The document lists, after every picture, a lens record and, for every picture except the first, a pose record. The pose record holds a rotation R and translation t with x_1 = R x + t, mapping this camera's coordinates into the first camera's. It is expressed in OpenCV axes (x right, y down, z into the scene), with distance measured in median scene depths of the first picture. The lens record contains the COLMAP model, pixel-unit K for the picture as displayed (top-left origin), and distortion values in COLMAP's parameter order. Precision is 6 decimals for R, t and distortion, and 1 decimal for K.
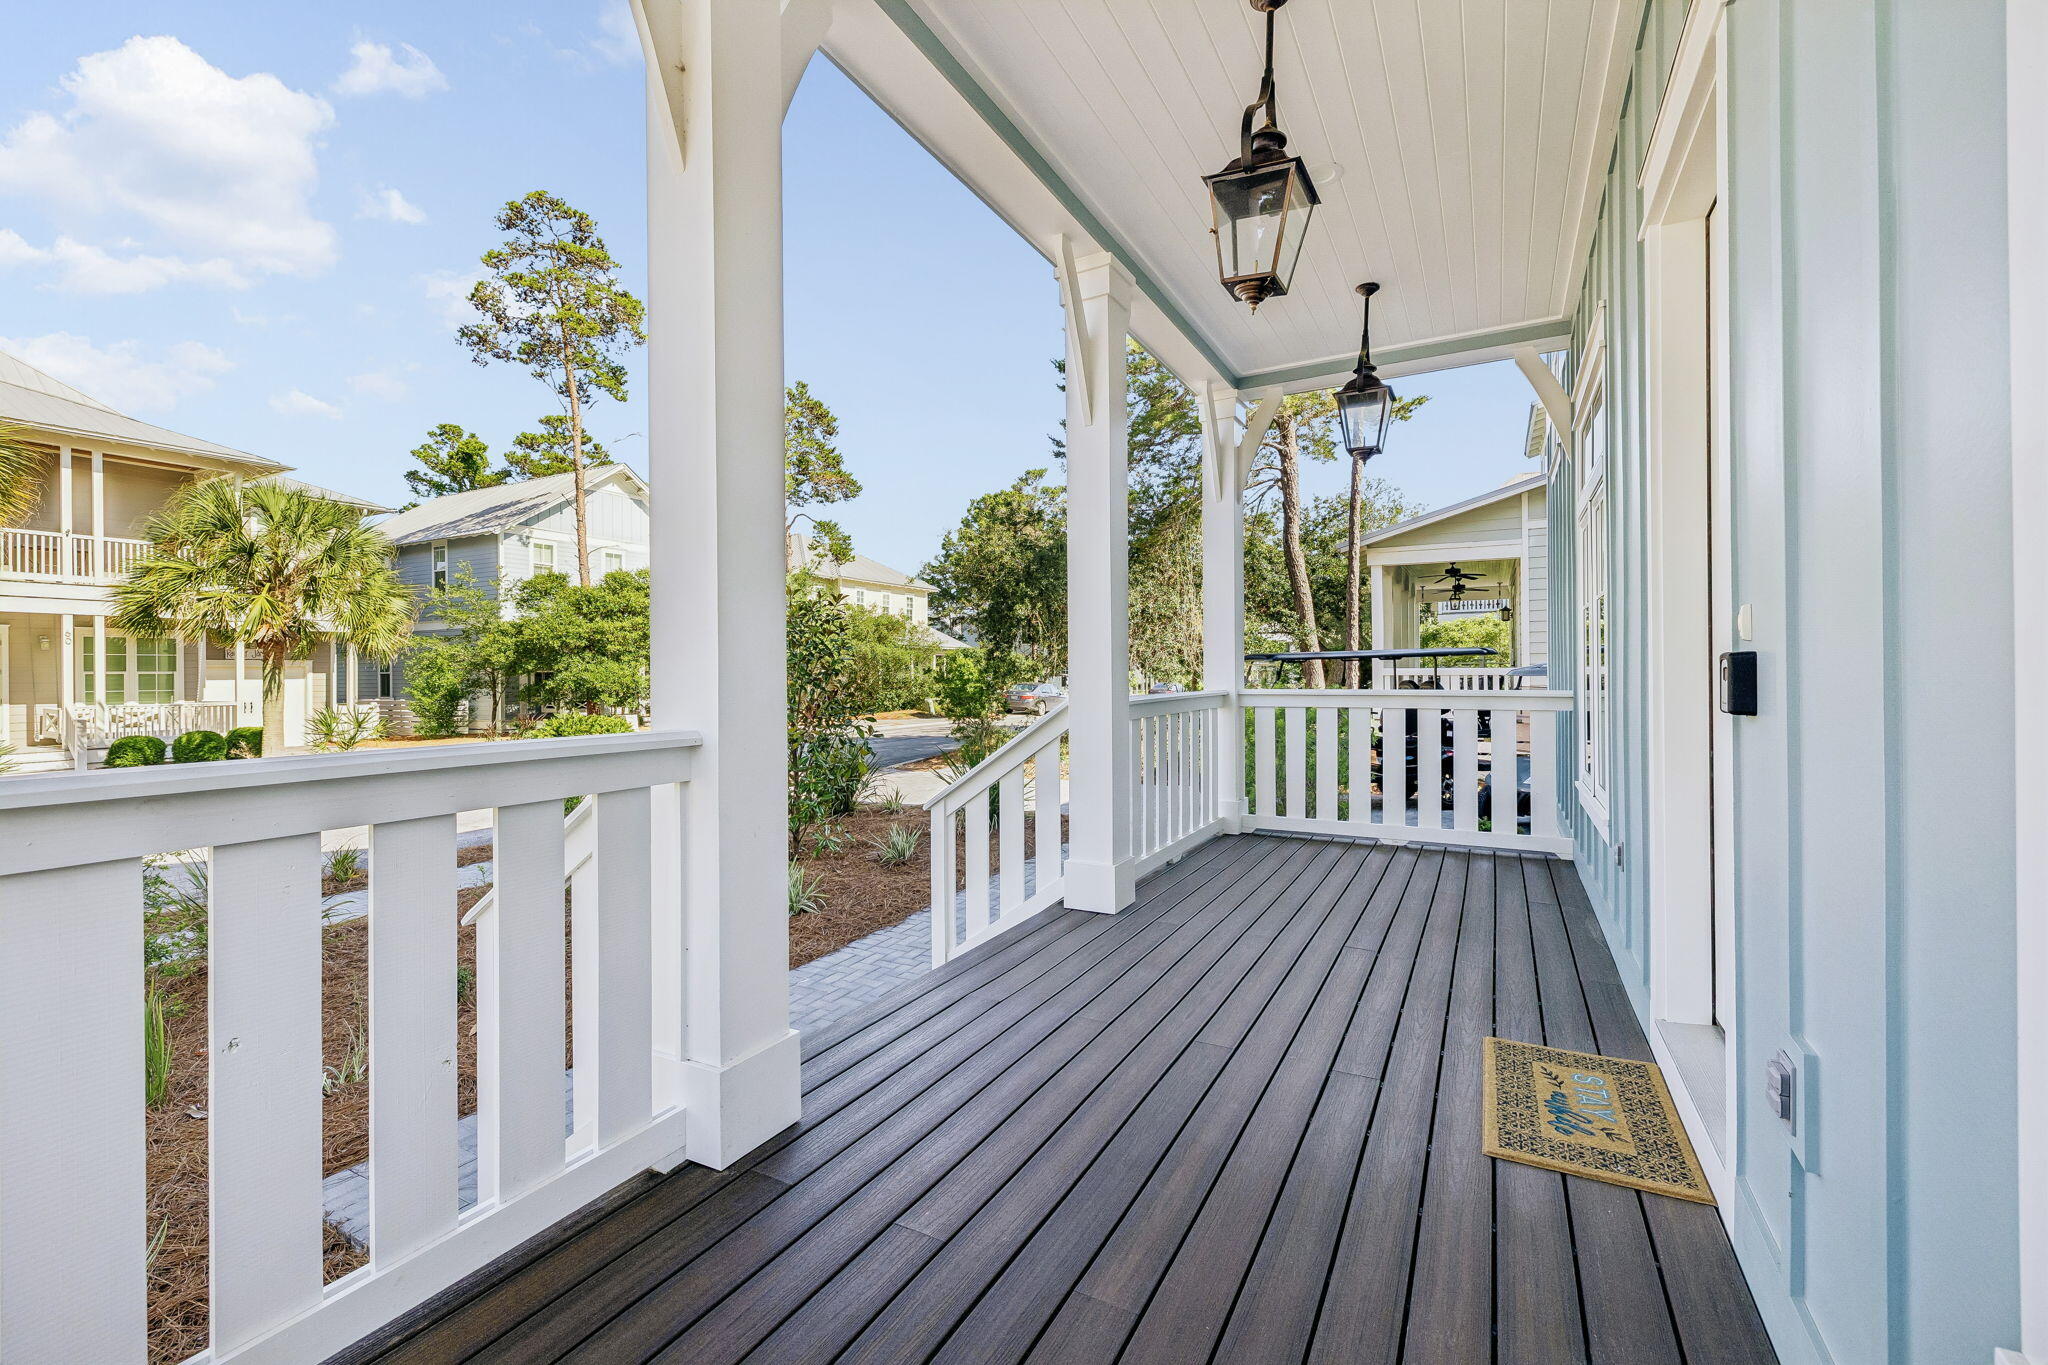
lens RADIAL K [[847.1, 0, 1024.0], [0, 847.1, 682.5], [0, 0, 1]] dist [0.002319, 0.000324]
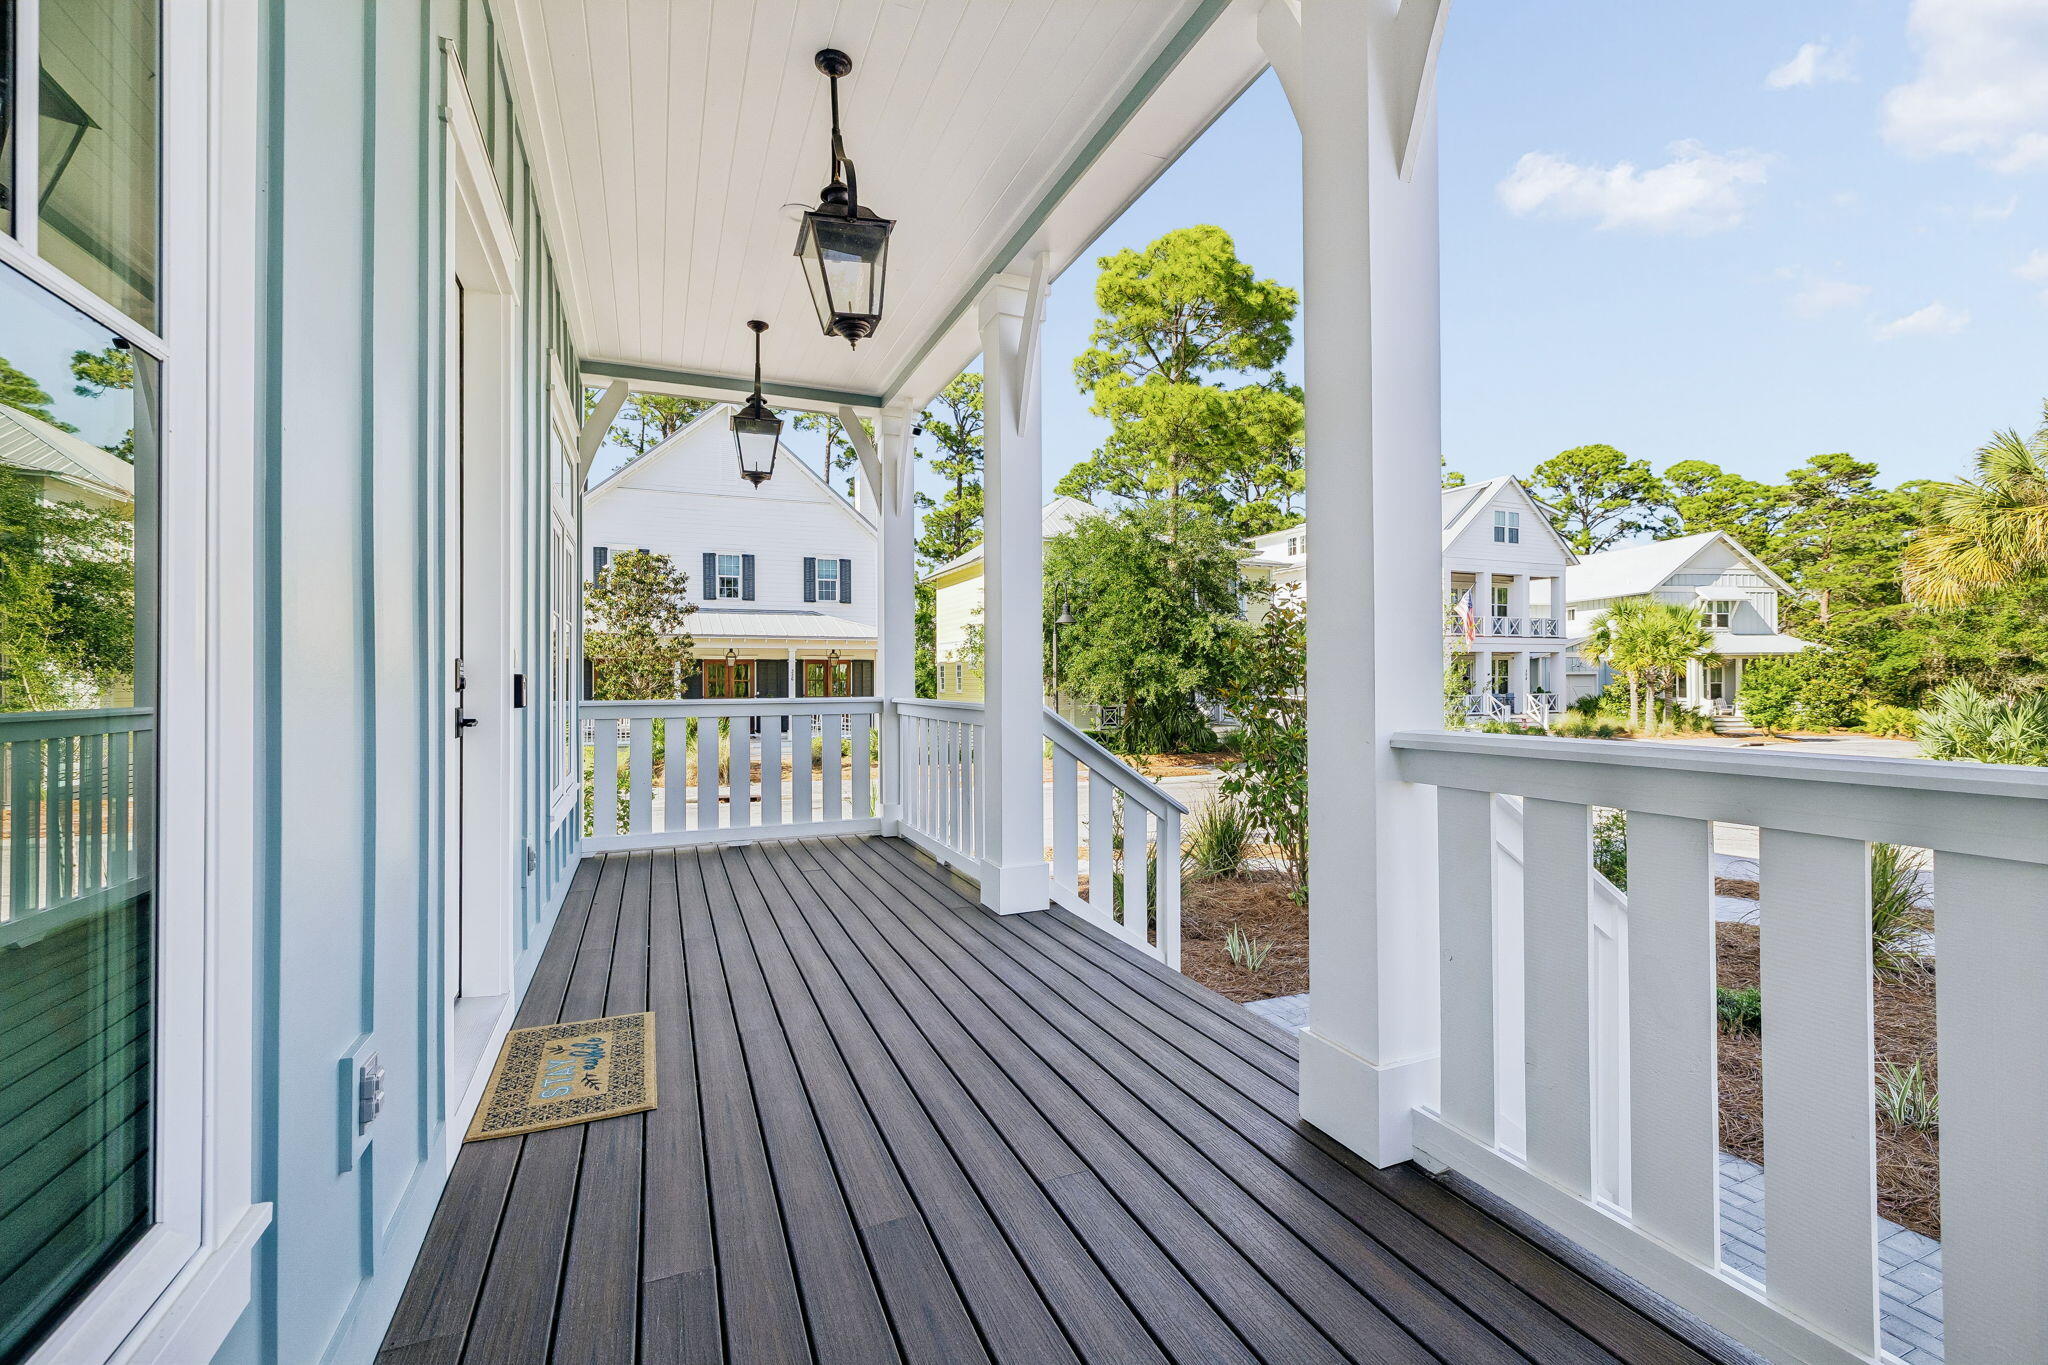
lens RADIAL K [[847.1, 0, 1024.0], [0, 847.1, 682.5], [0, 0, 1]] dist [0.002319, 0.000324]
pose [[-0.607839, 0.006076, -0.794037, 1.163375], [0.002974, 0.999981, 0.005375, -0.018887], [0.794055, 0.000906, -0.607846, 2.124679]]
